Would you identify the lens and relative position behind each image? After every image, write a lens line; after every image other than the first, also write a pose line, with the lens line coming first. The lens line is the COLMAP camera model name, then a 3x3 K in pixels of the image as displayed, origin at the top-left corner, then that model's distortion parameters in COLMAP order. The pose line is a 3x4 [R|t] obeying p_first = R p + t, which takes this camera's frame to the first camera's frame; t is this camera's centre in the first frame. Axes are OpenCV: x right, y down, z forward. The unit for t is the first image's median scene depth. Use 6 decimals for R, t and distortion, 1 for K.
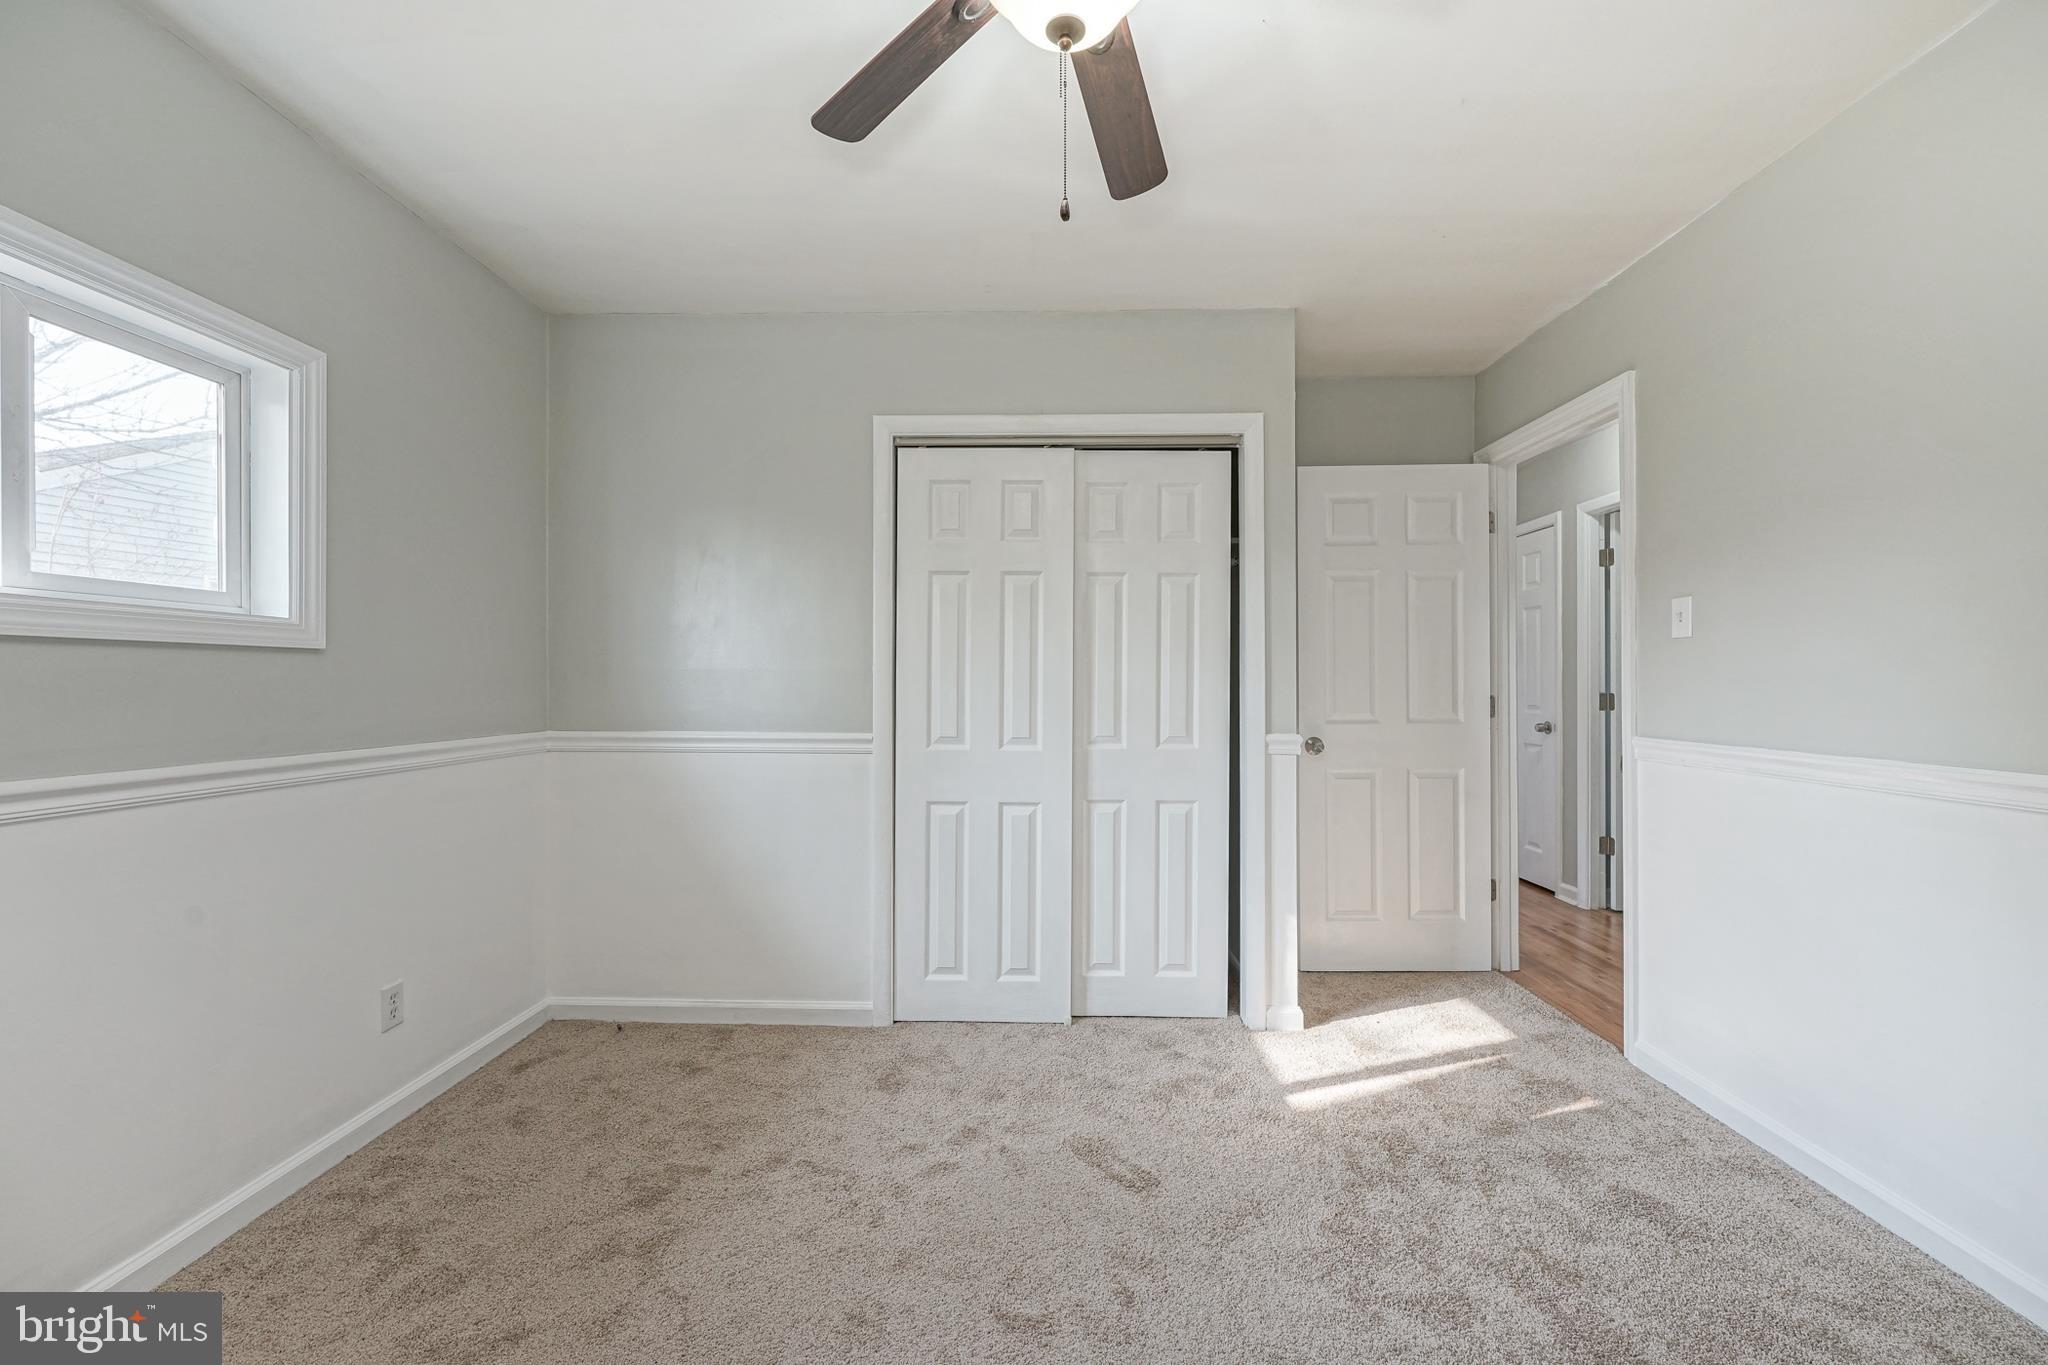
lens RADIAL K [[832.3, 0, 1030.5], [0, 832.3, 690.9], [0, 0, 1]] dist [-0.000647, 0.000480]
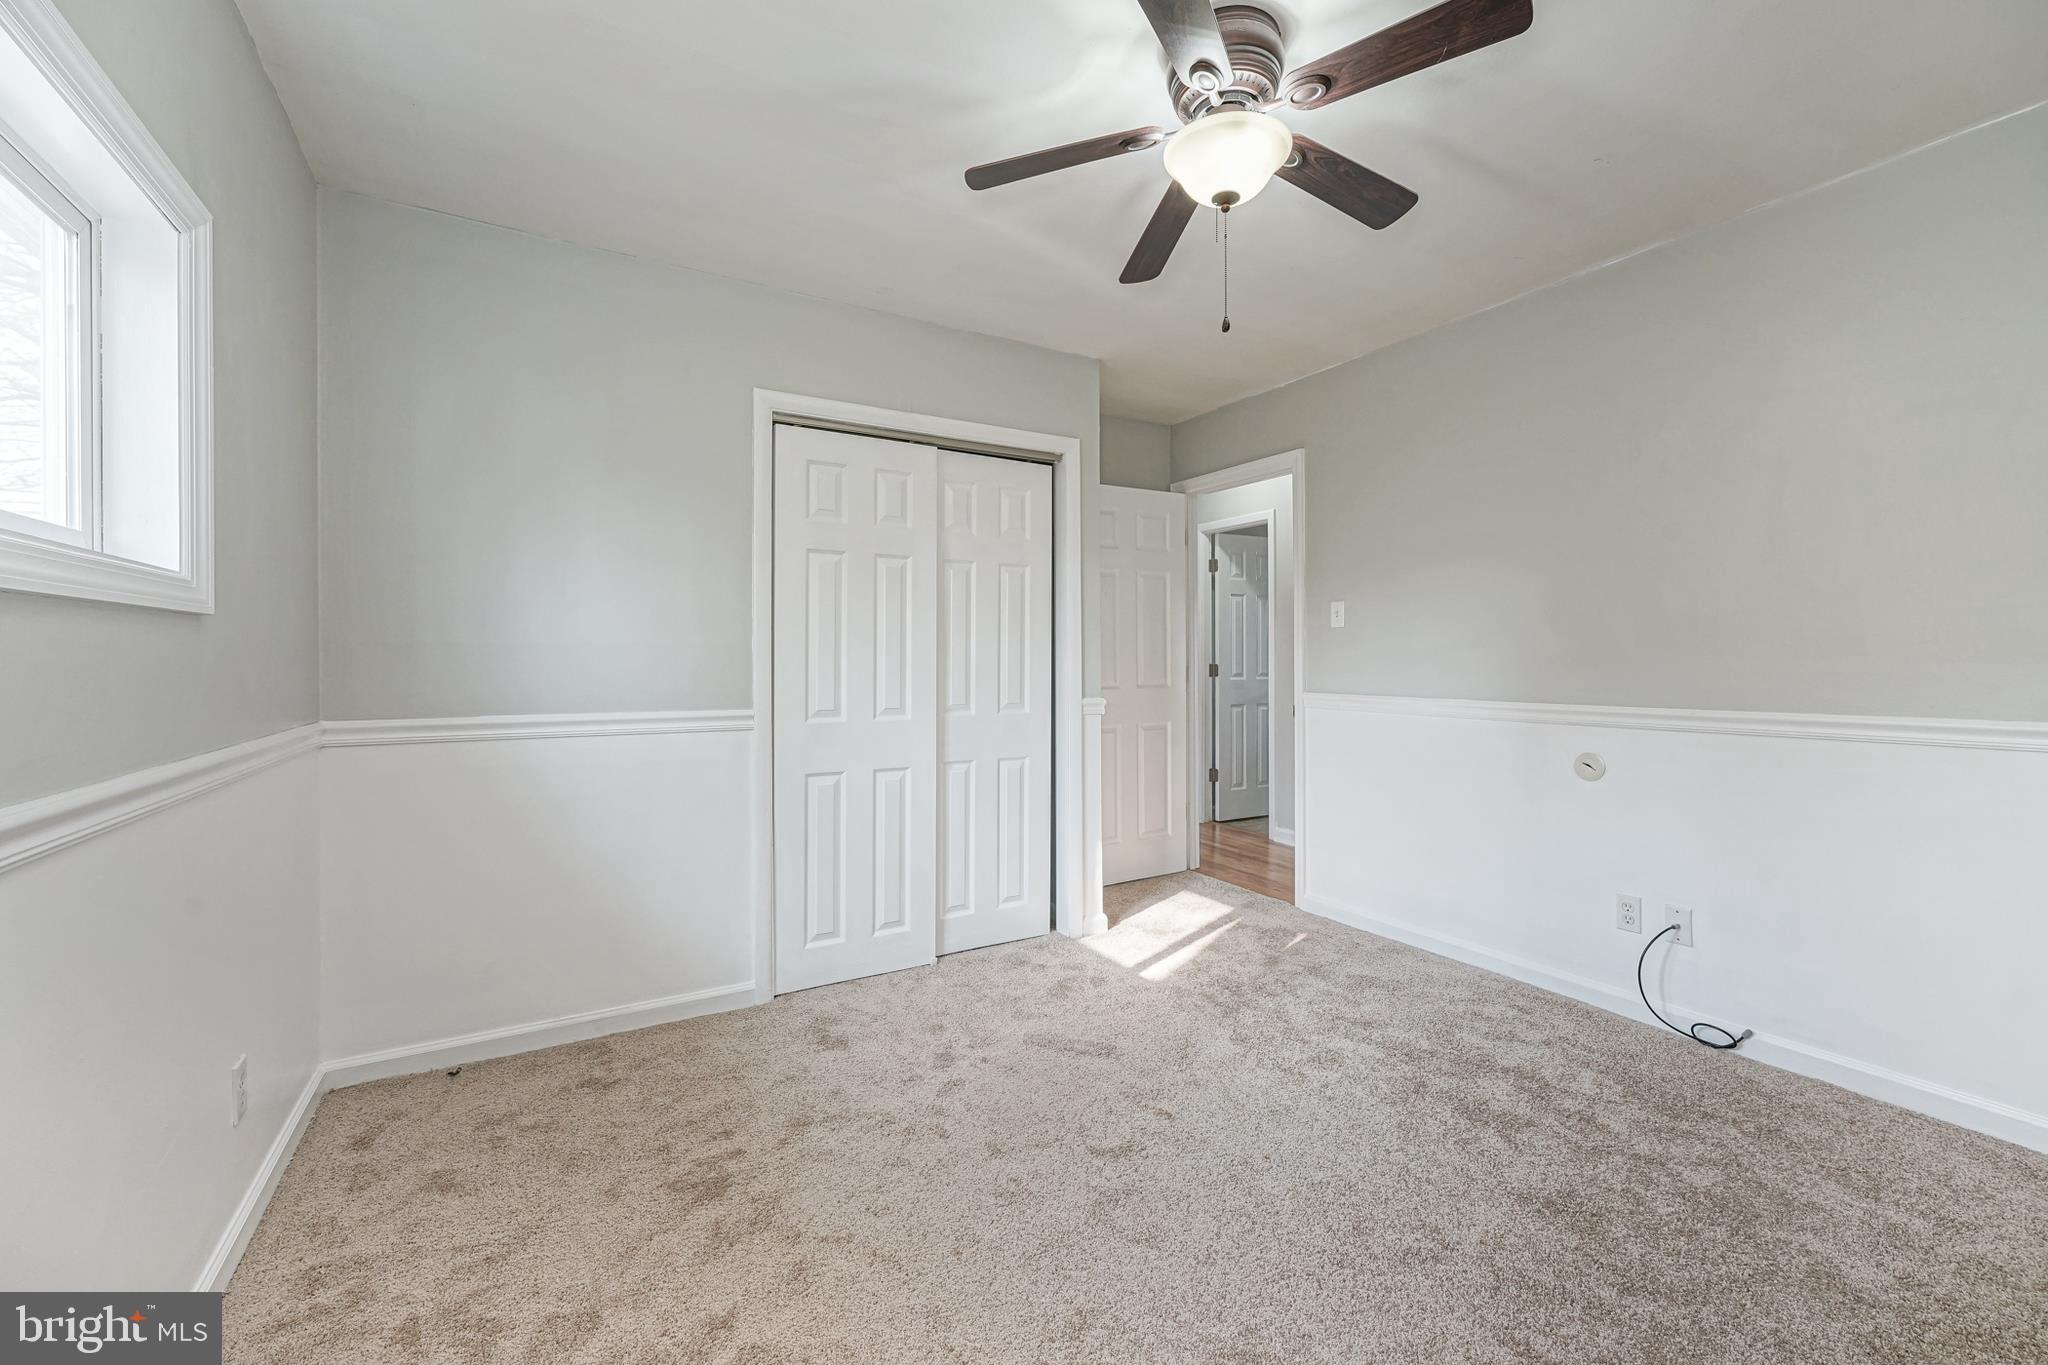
lens RADIAL K [[830.9, 0, 1037.0], [0, 830.9, 669.2], [0, 0, 1]] dist [-0.002089, 0.000235]
pose [[0.846951, -0.010104, 0.531574, -0.434048], [0.007926, 0.999948, 0.006378, -0.000282], [-0.531611, -0.001189, 0.846988, -0.014067]]
